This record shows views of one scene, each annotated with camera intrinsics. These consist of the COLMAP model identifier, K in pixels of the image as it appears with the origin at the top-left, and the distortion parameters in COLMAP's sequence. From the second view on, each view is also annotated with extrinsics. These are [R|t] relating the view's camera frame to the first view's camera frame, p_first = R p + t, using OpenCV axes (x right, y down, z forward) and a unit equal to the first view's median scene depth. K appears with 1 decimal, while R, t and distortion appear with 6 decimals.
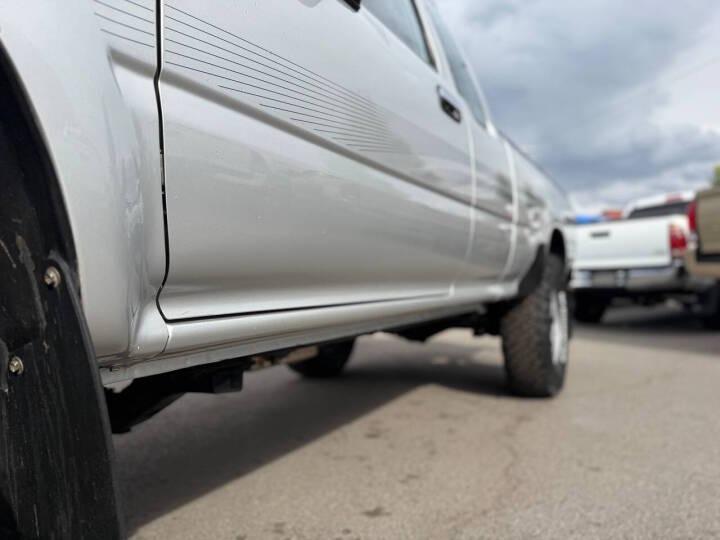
lens RADIAL K [[522.1, 0, 359.2], [0, 522.1, 265.8], [0, 0, 1]] dist [0.012442, -0.001725]
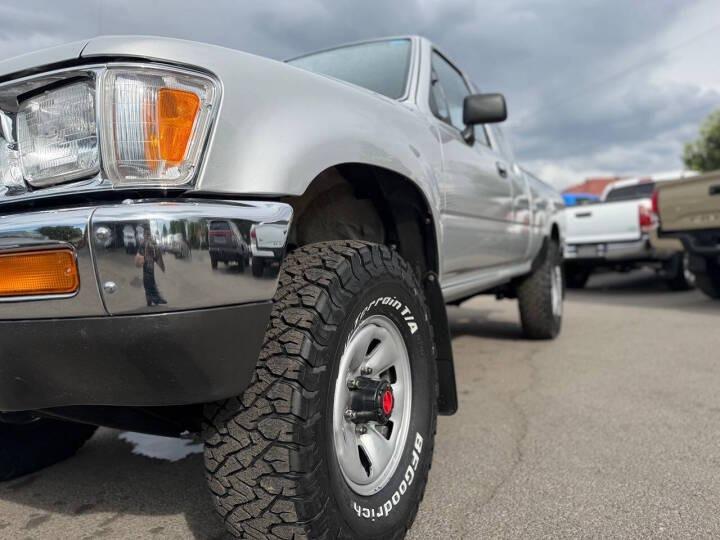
lens RADIAL K [[522.1, 0, 359.8], [0, 522.1, 267.4], [0, 0, 1]] dist [0.012442, -0.001725]
pose [[0.999082, -0.033659, 0.026491, -0.169662], [0.032215, 0.998065, 0.053182, -0.036721], [-0.028230, -0.052280, 0.998233, -0.365160]]
